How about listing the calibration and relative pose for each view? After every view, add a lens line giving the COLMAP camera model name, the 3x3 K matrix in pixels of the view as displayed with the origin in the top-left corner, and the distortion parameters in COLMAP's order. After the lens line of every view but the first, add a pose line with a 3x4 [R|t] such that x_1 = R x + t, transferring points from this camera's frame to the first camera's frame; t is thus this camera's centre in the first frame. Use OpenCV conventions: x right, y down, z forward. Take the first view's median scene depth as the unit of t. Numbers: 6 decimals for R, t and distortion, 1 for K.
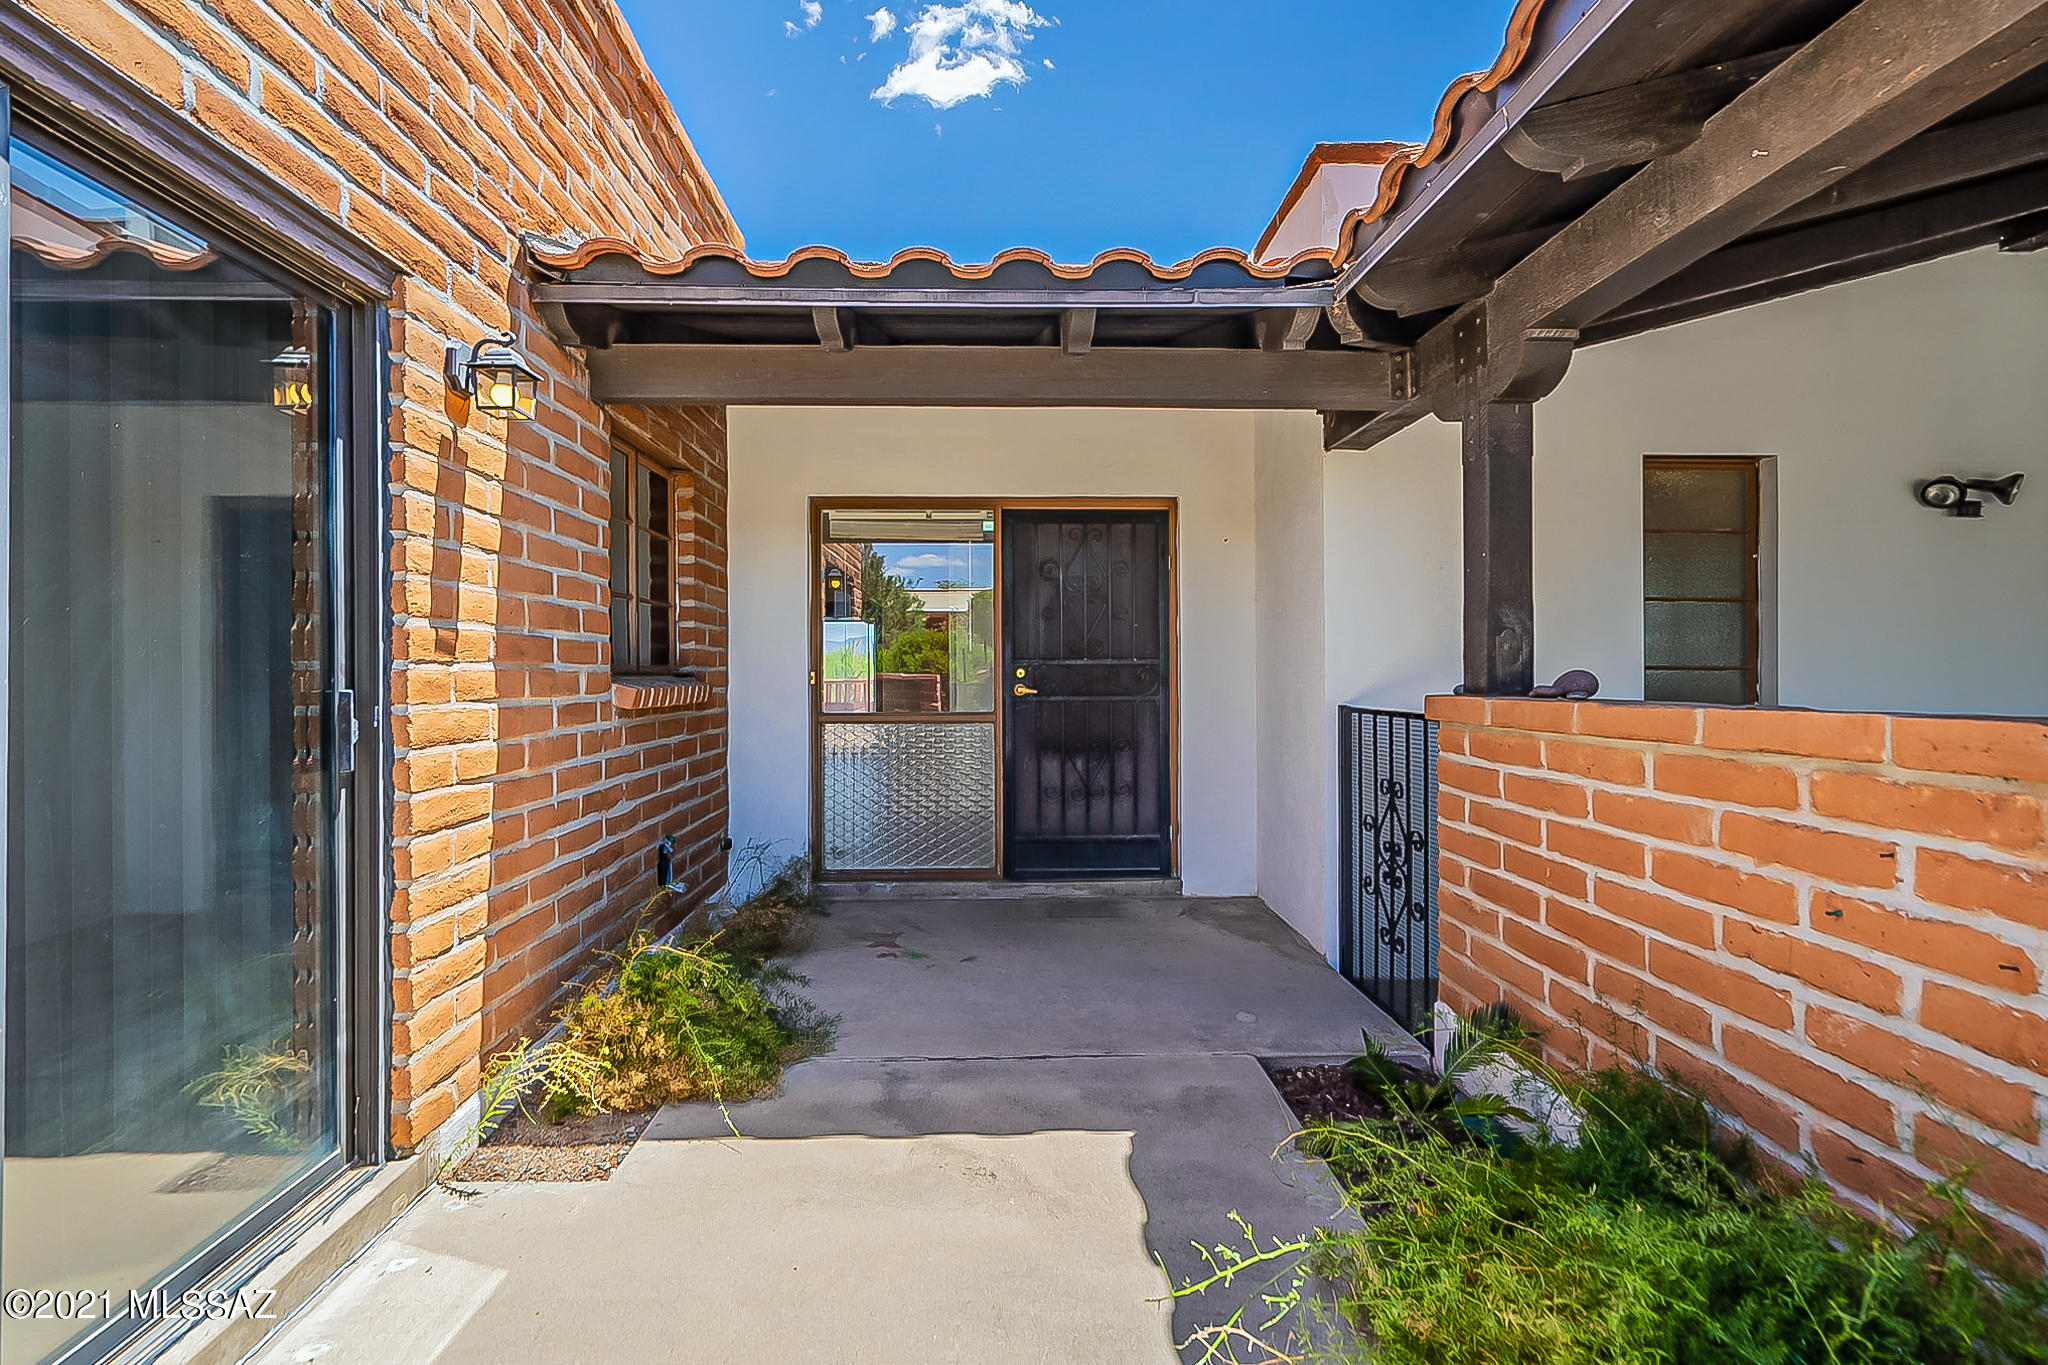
lens RADIAL K [[958.3, 0, 1021.7], [0, 958.3, 676.1], [0, 0, 1]] dist [0.001135, 0.000952]
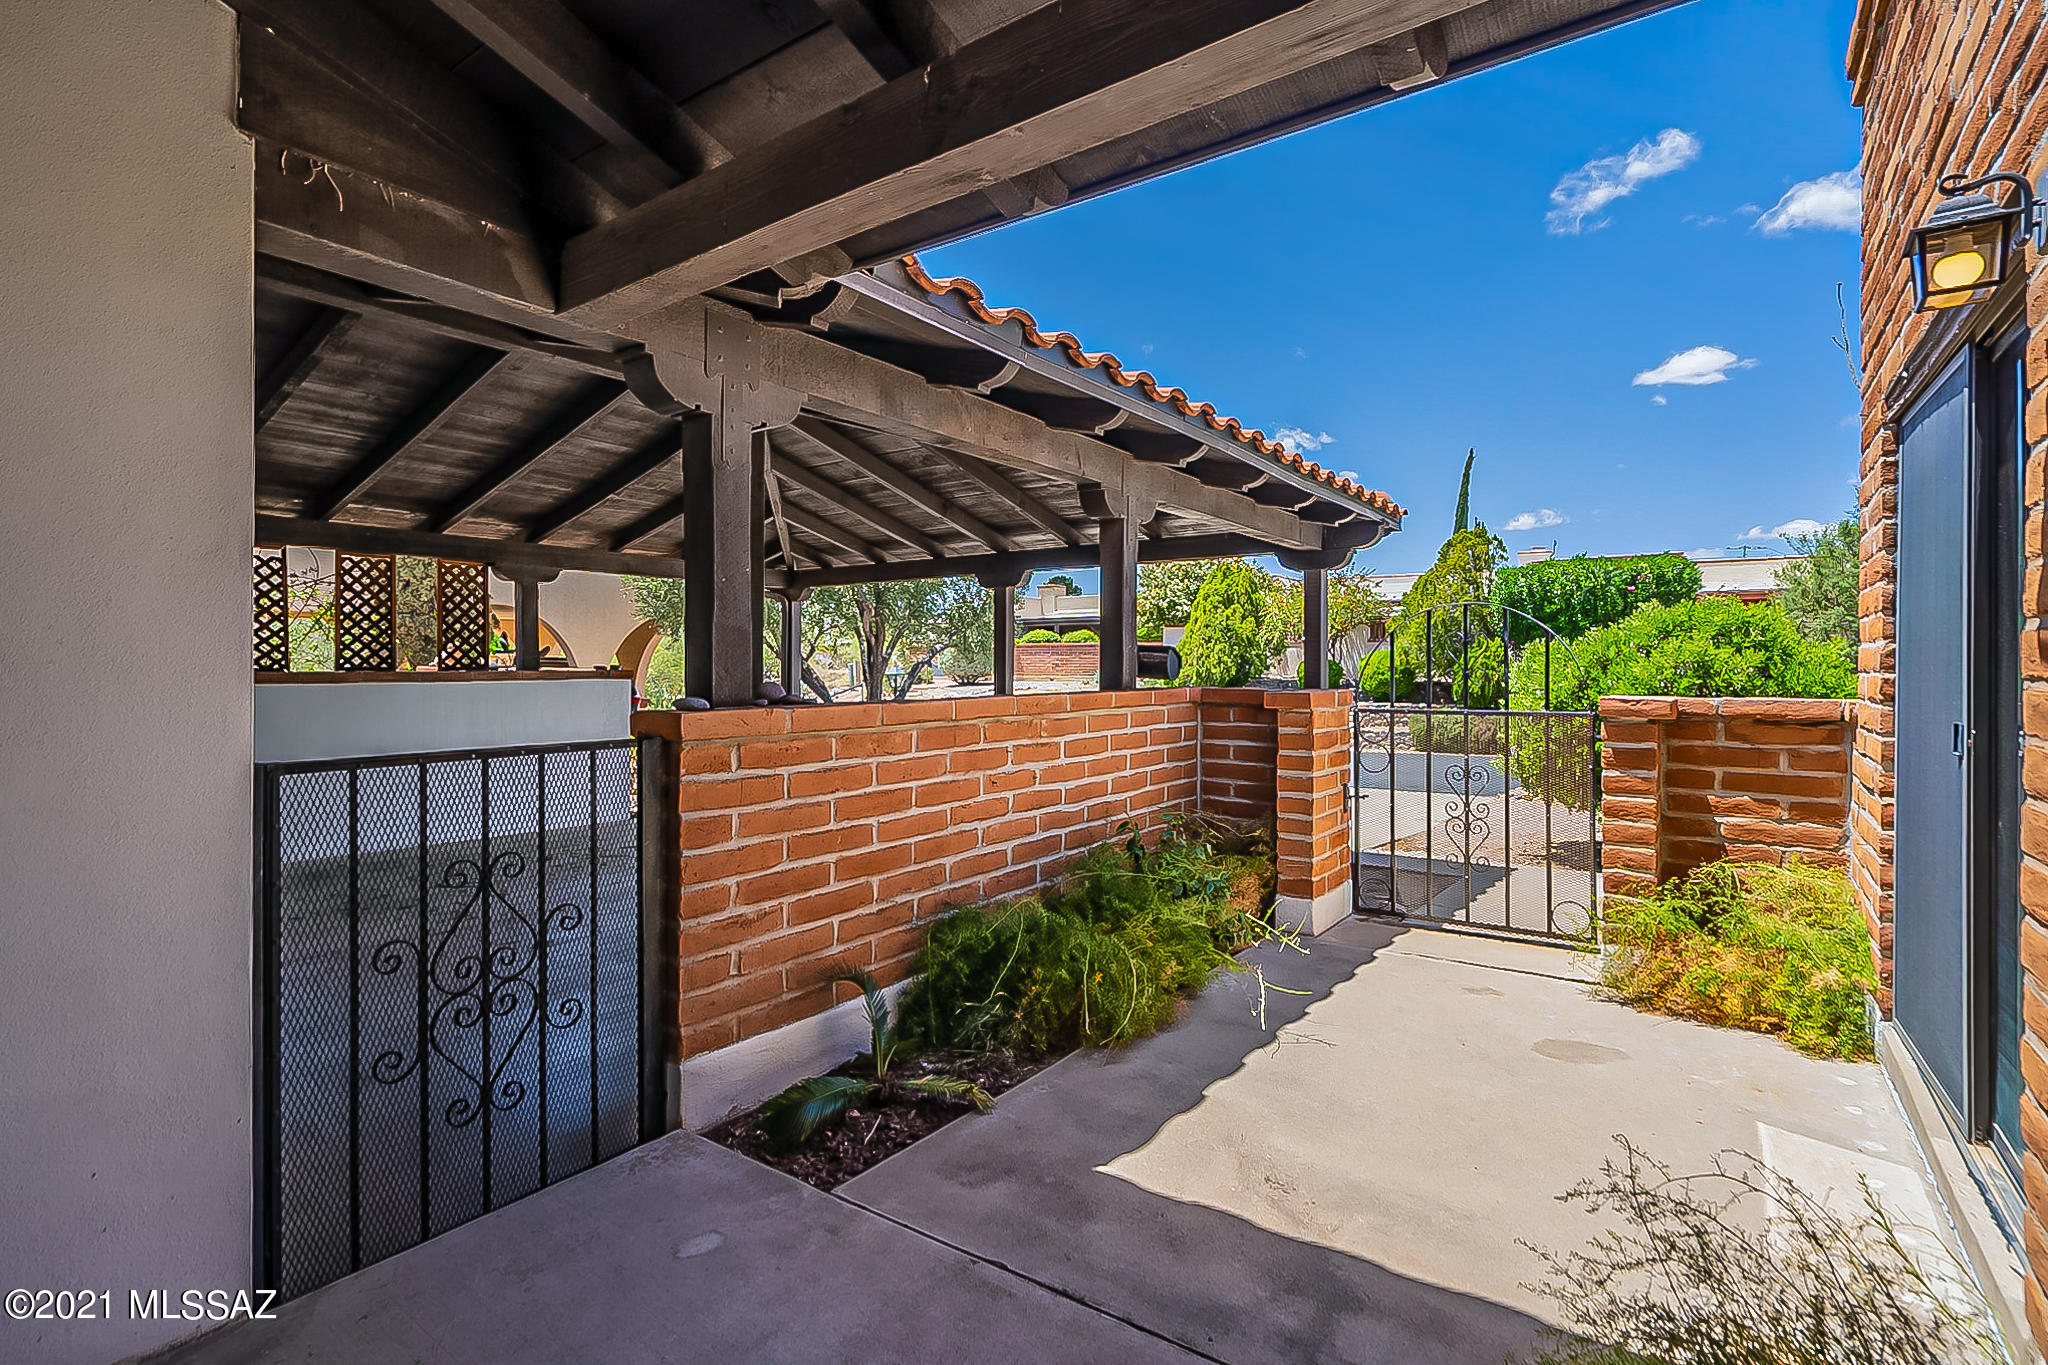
lens RADIAL K [[958.3, 0, 1031.6], [0, 958.3, 670.1], [0, 0, 1]] dist [0.001135, 0.000952]
pose [[-0.792085, -0.004625, 0.610393, -0.405105], [0.001017, 0.999960, 0.008896, -0.029115], [-0.610410, 0.007668, -0.792048, 1.751567]]
